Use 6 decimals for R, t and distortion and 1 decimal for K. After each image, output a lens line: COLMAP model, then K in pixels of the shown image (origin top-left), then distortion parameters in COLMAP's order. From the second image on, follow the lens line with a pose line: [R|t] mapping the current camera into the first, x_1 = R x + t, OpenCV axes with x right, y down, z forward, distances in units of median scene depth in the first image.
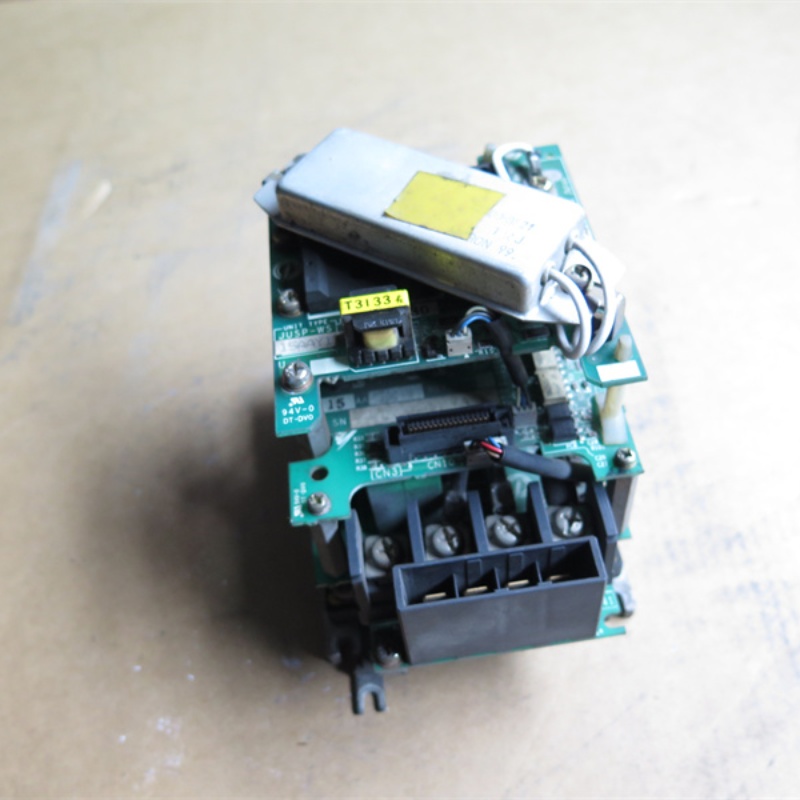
lens RADIAL K [[889.8, 0, 400.0], [0, 889.8, 400.0], [0, 0, 1]] dist [-0.050737, 0.025716]
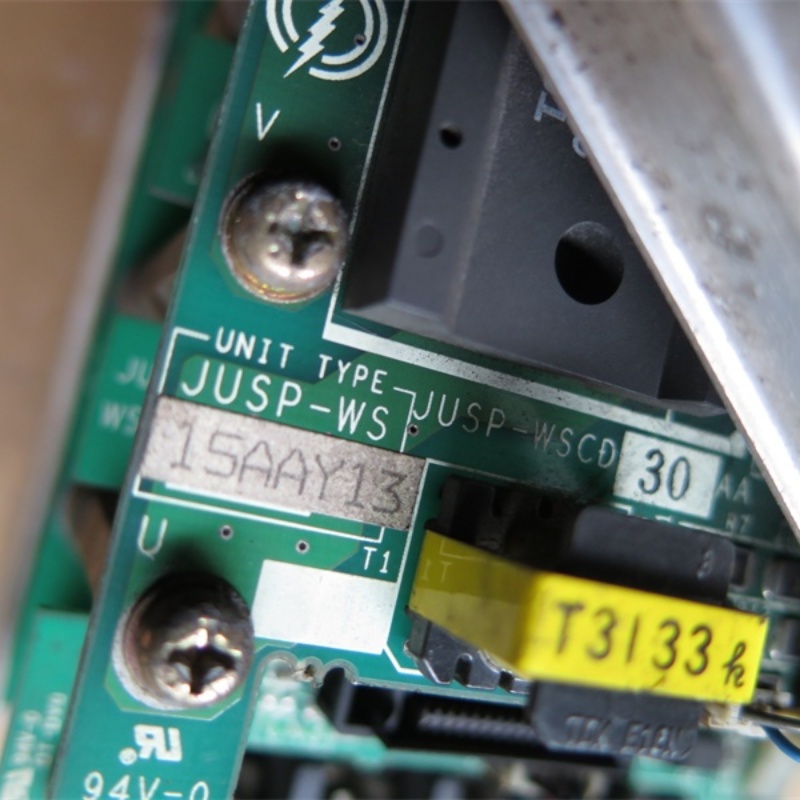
lens RADIAL K [[889.8, 0, 400.0], [0, 889.8, 400.0], [0, 0, 1]] dist [-0.050737, 0.025716]
pose [[0.821271, 0.343552, 0.455507, -0.195011], [-0.548453, 0.695375, 0.464385, -0.208300], [-0.157208, -0.631210, 0.759513, 0.813753]]
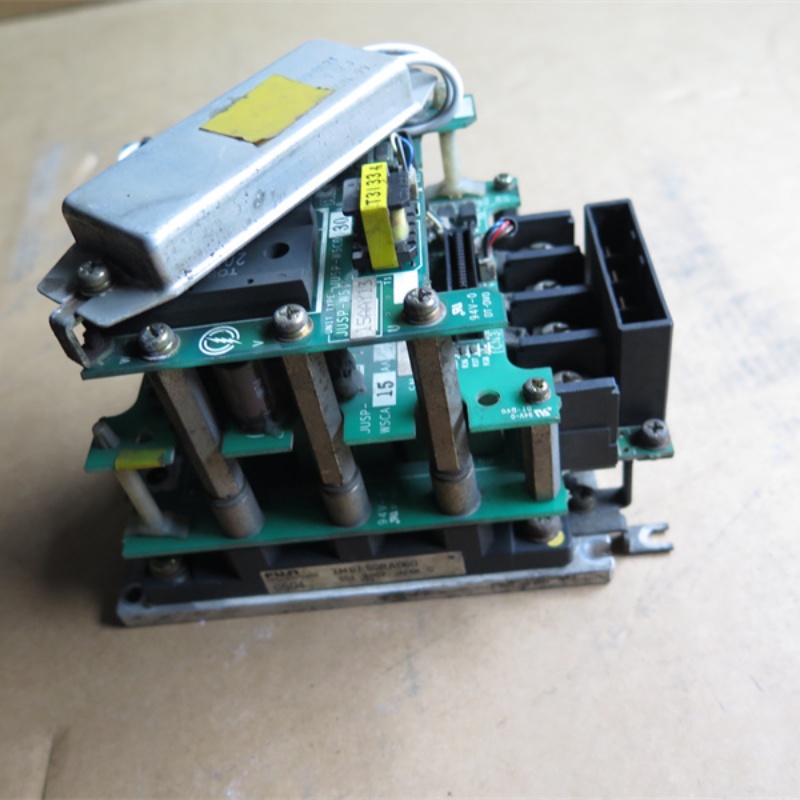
lens RADIAL K [[889.8, 0, 400.0], [0, 889.8, 400.0], [0, 0, 1]] dist [-0.050737, 0.025716]
pose [[0.116176, -0.656992, 0.744893, -0.717806], [0.856662, 0.445805, 0.259591, -0.199010], [-0.502626, 0.607963, 0.614612, 0.559083]]
